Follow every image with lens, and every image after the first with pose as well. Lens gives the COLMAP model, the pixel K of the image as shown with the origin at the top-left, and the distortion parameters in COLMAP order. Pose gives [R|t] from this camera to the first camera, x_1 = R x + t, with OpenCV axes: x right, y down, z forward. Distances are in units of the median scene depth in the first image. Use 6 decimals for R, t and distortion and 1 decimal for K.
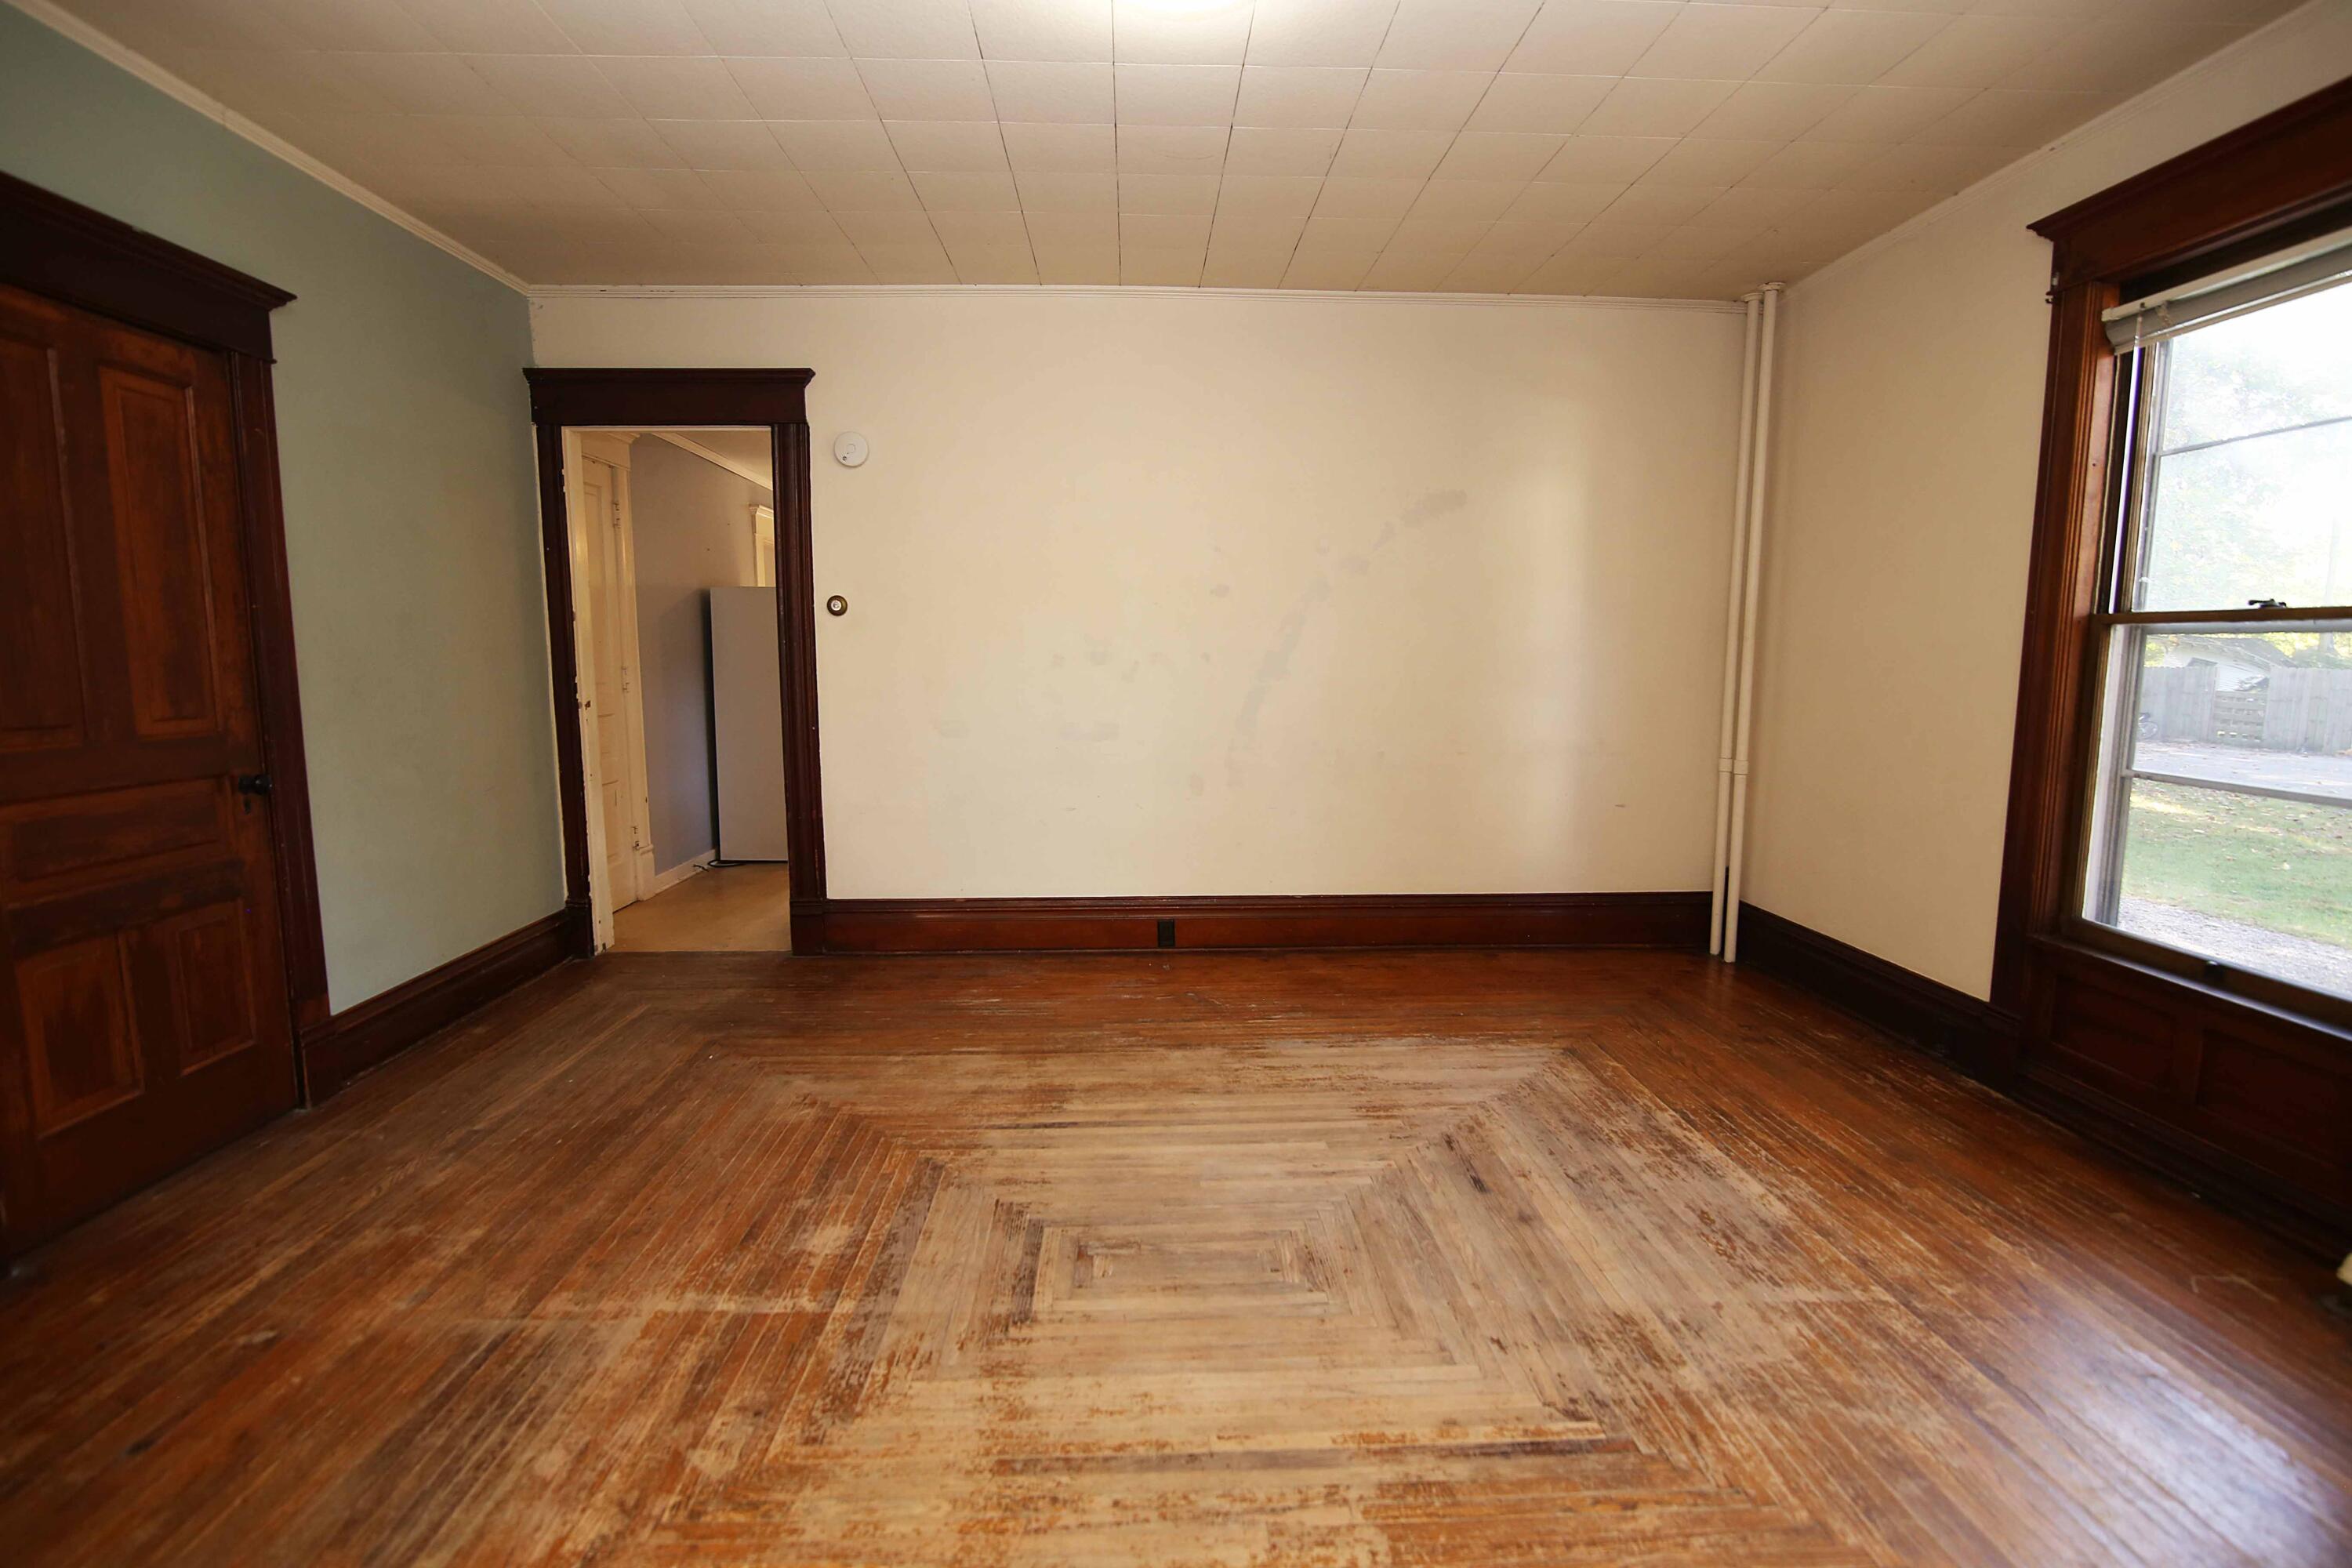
lens RADIAL K [[1081.4, 0, 1176.0], [0, 1081.4, 784.0], [0, 0, 1]] dist [-0.018939, 0.000488]
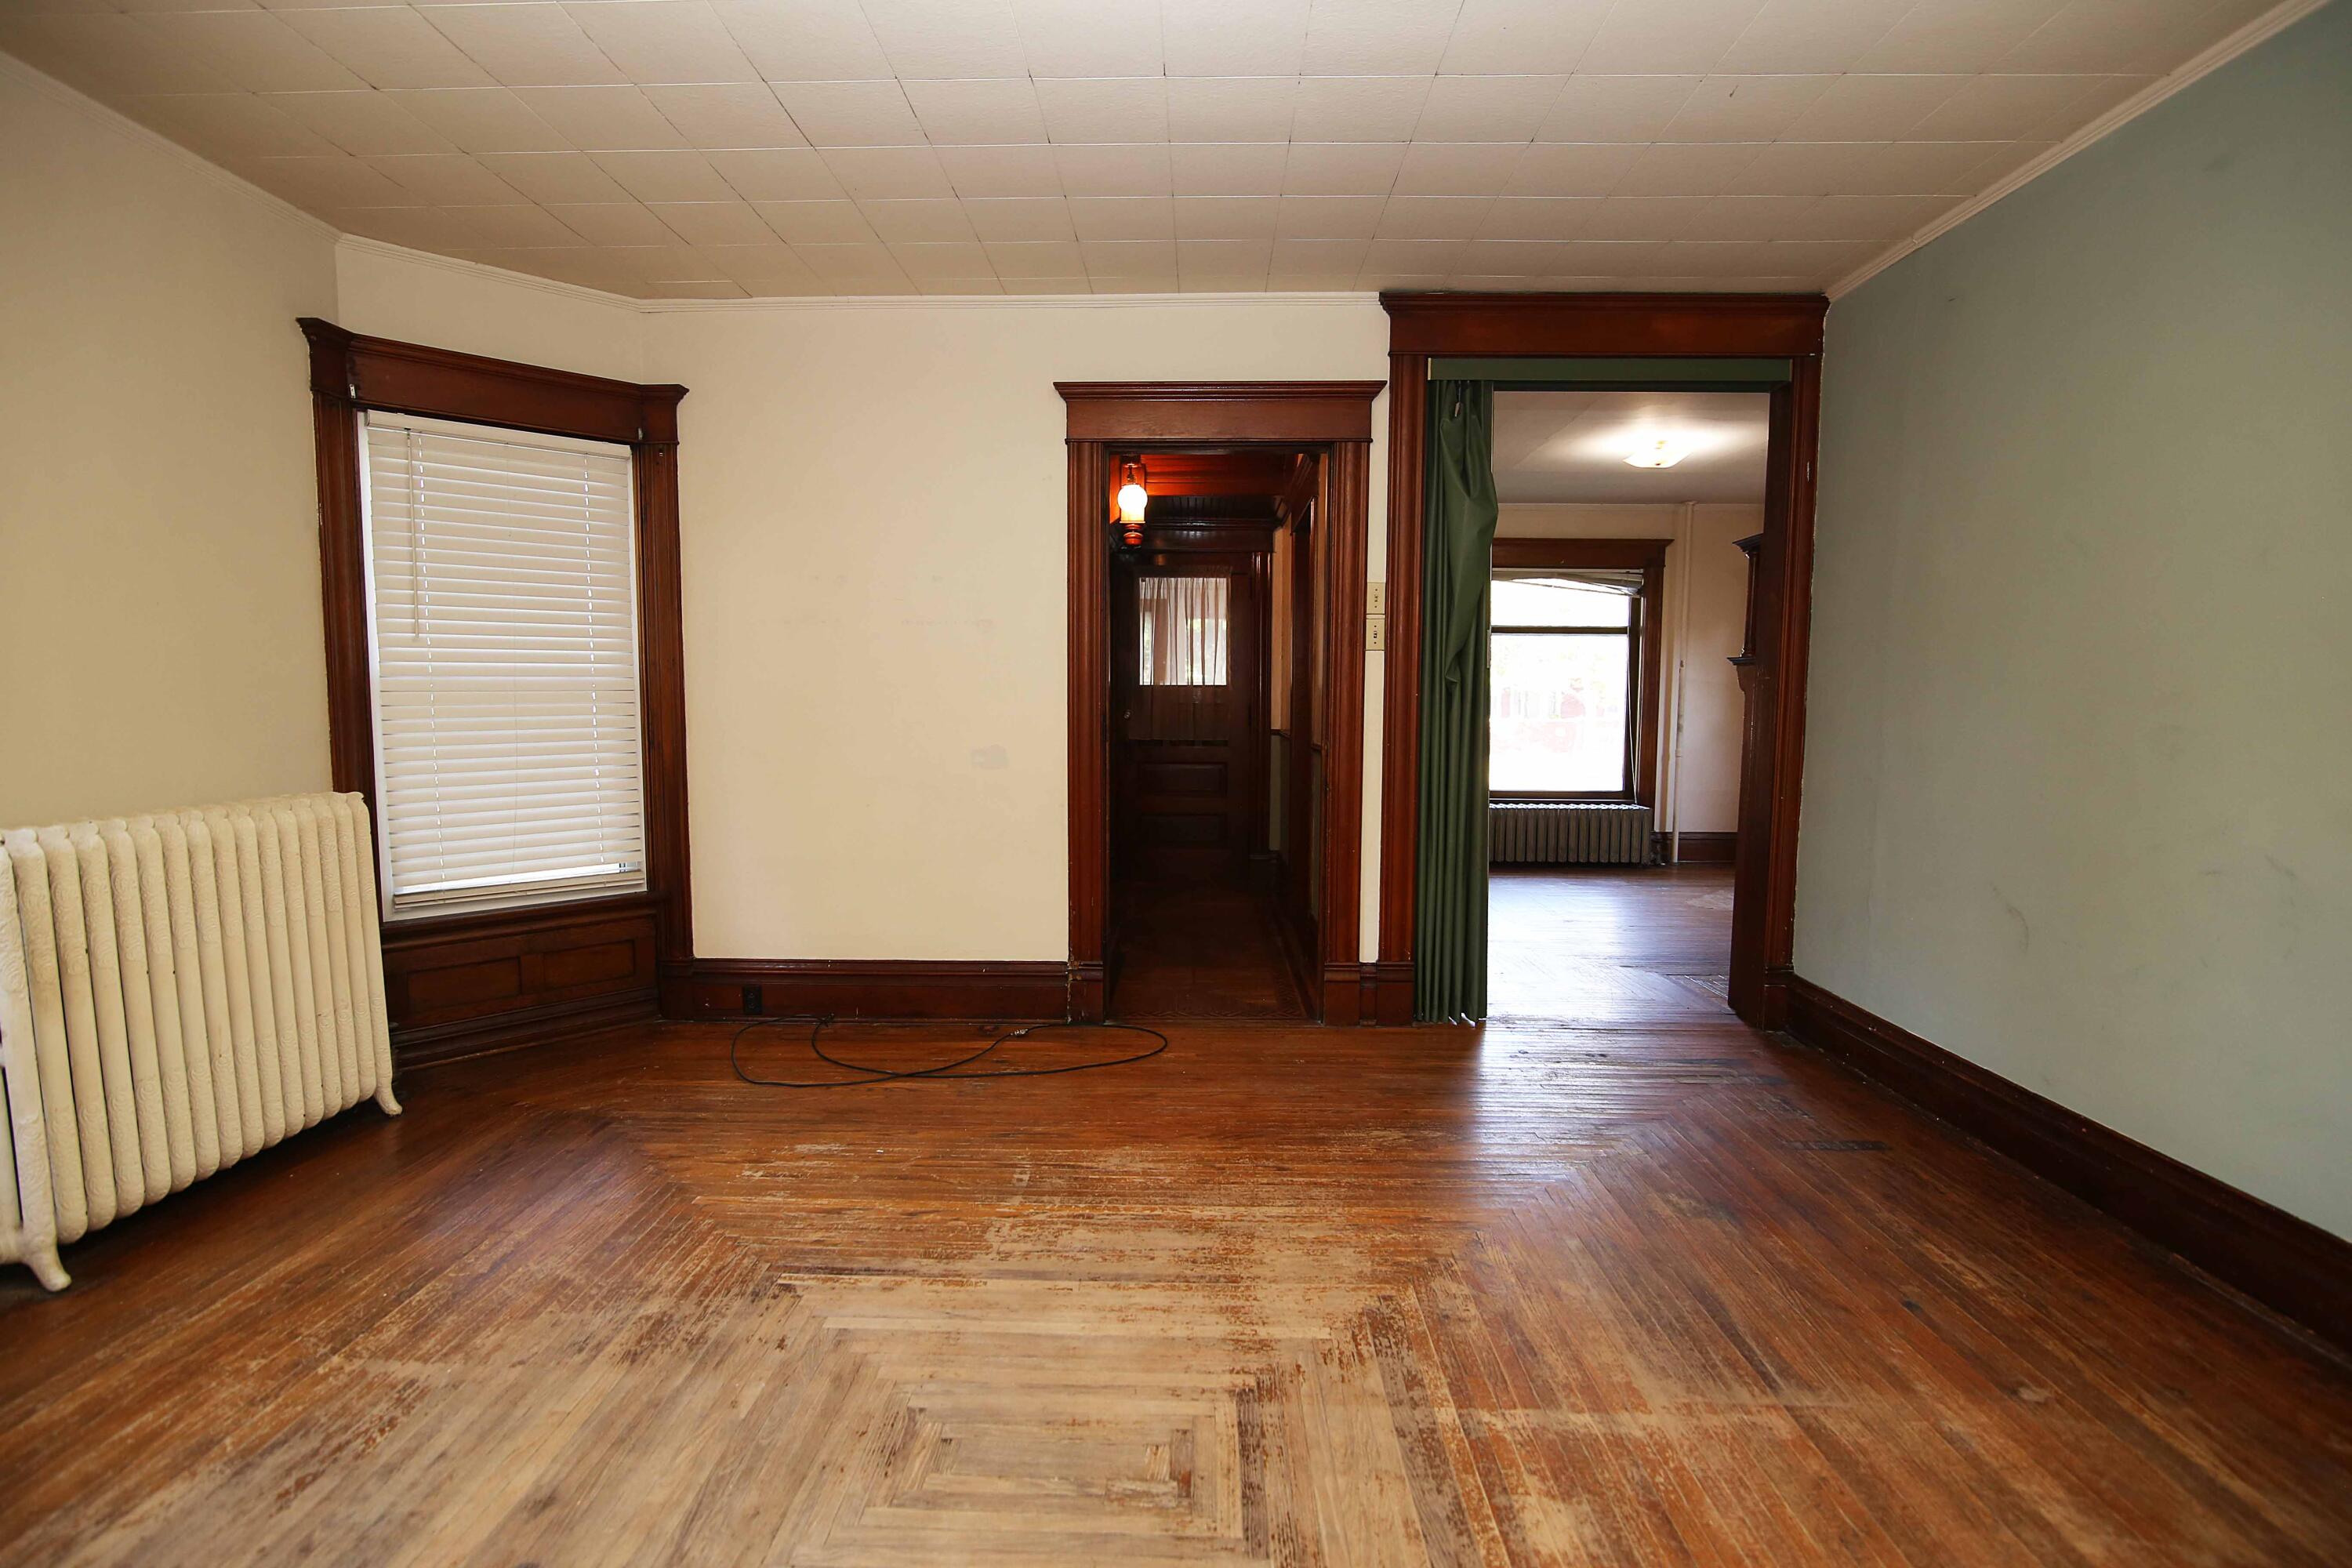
lens RADIAL K [[1076.9, 0, 1176.0], [0, 1076.9, 784.0], [0, 0, 1]] dist [-0.021860, 0.001180]
pose [[-0.998043, -0.008856, 0.061902, -0.121756], [0.003981, 0.978915, 0.204228, -0.190711], [-0.062405, 0.204075, -0.976964, 1.612693]]
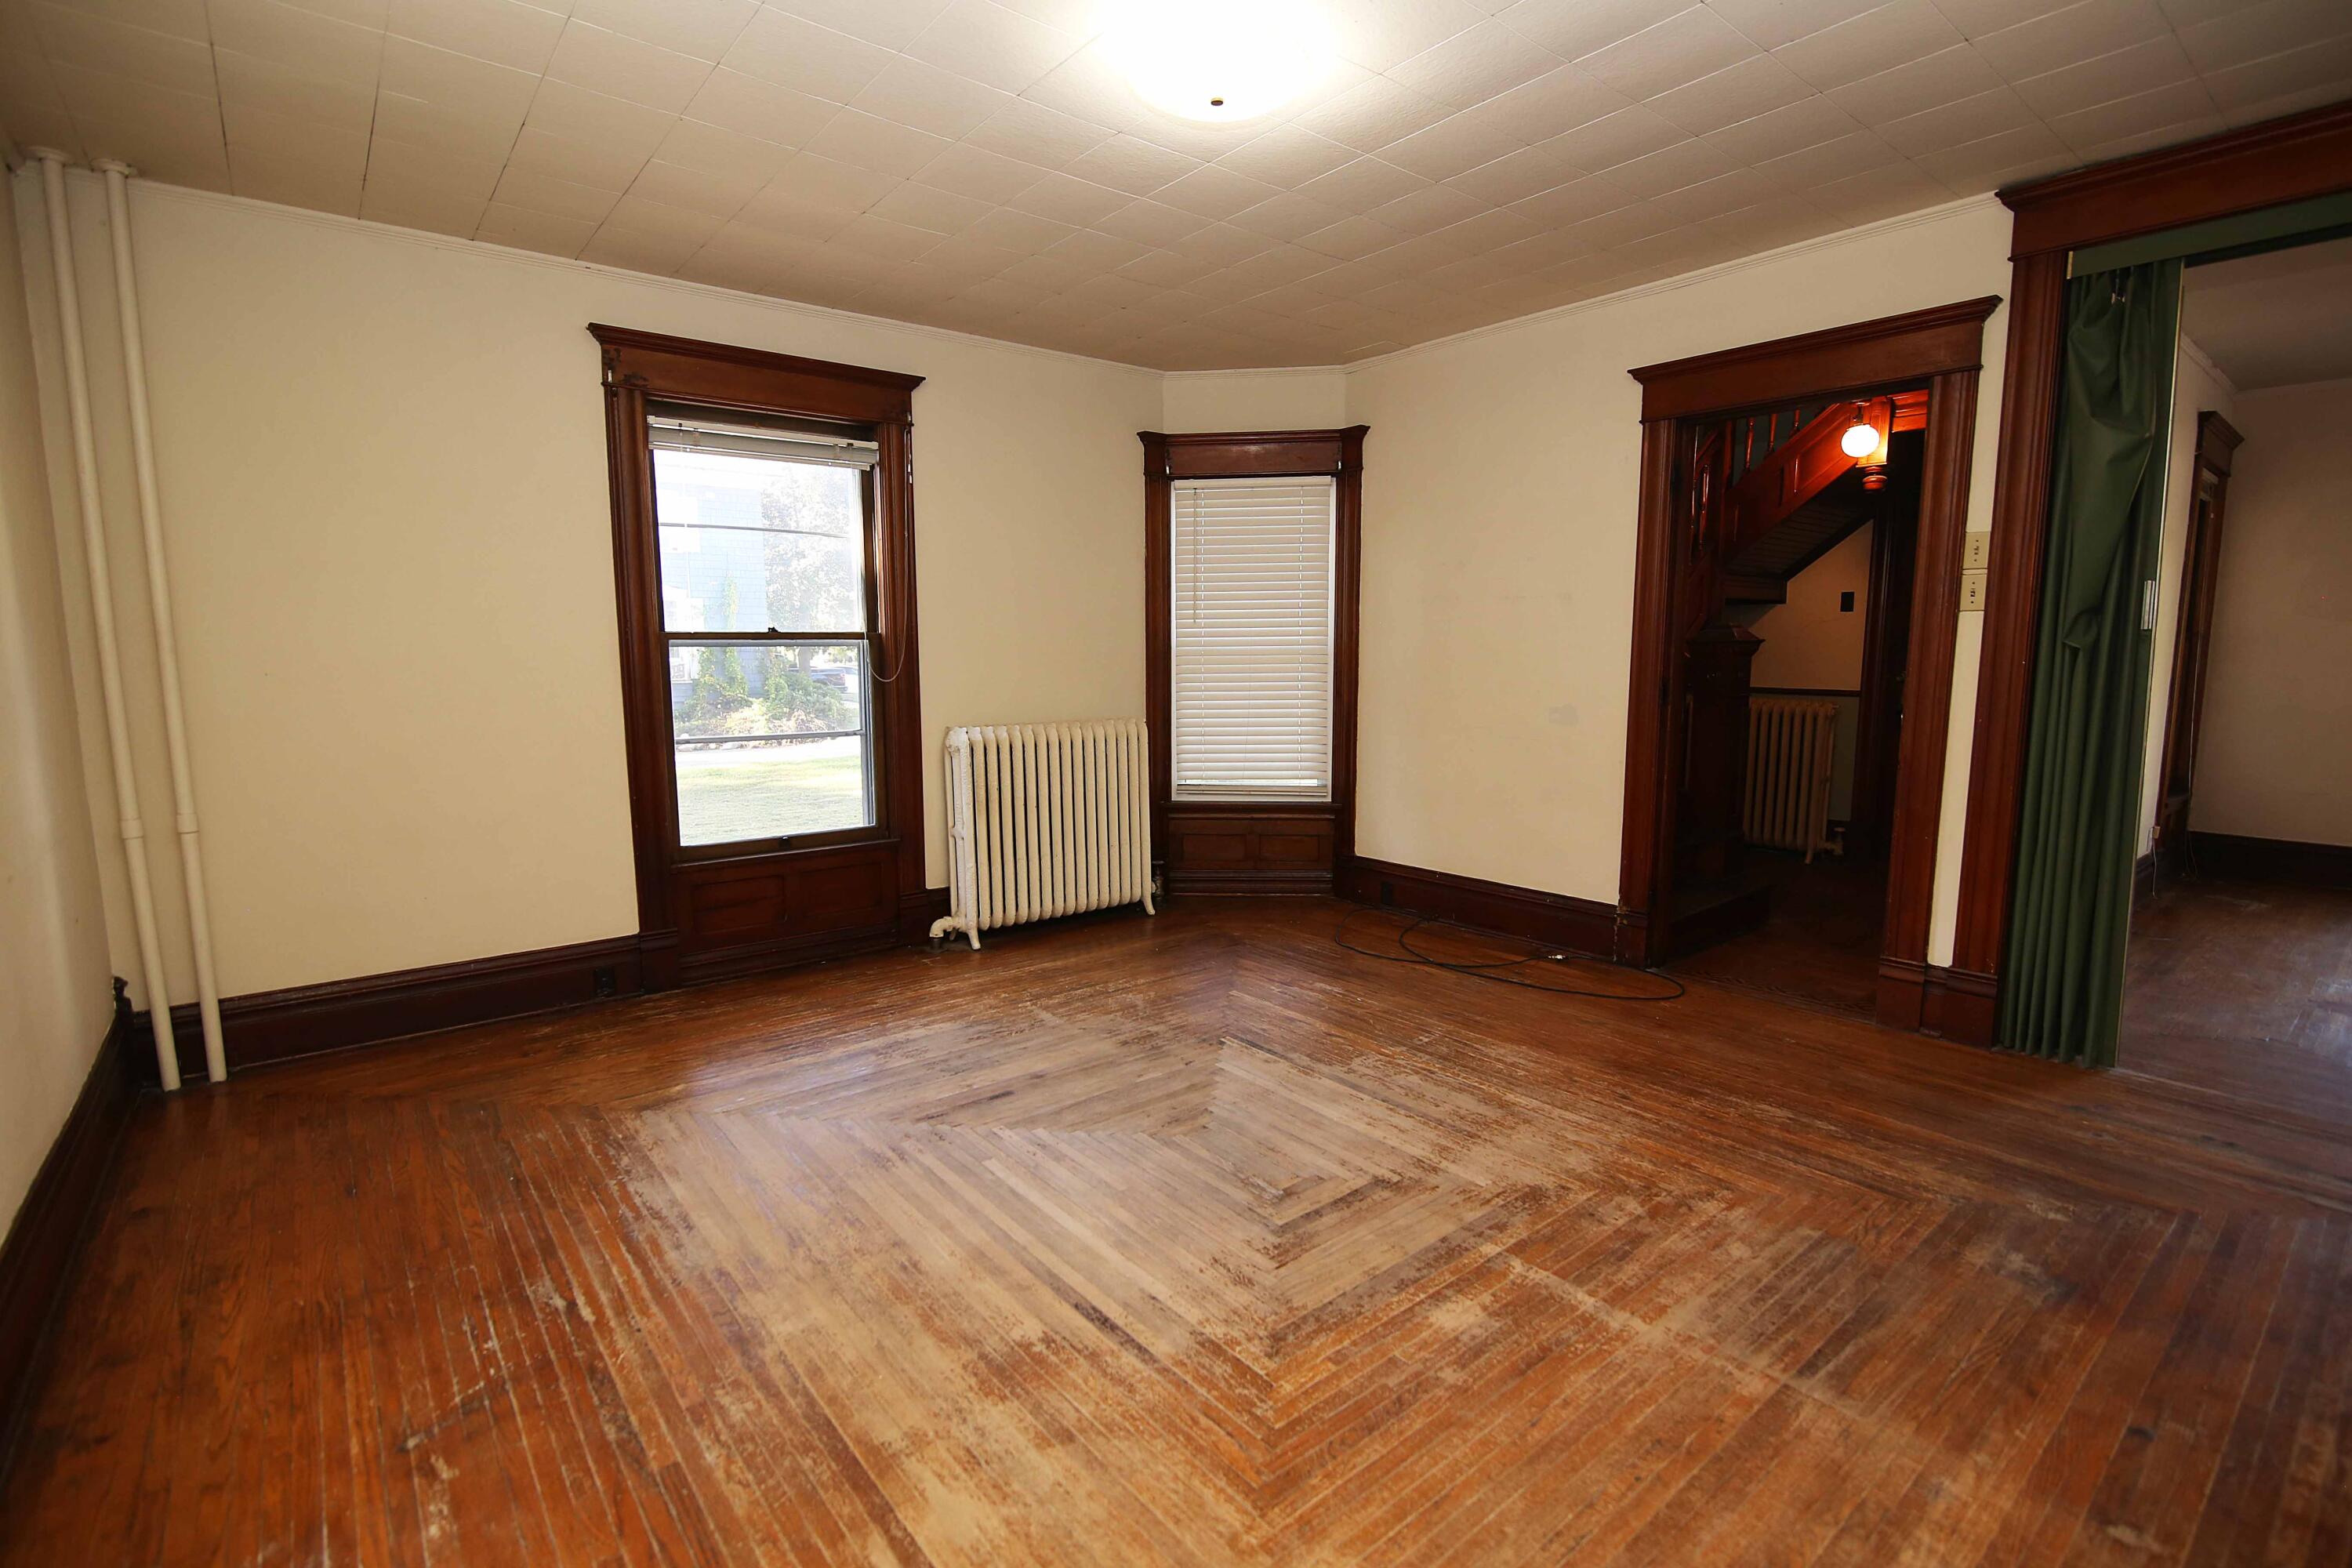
lens RADIAL K [[1076.9, 0, 1176.0], [0, 1076.9, 784.0], [0, 0, 1]] dist [-0.021860, 0.001180]
pose [[-0.597561, -0.099710, 0.795600, -0.865765], [0.103011, 0.974469, 0.199497, -0.220887], [-0.795179, 0.201167, -0.572033, 1.637623]]
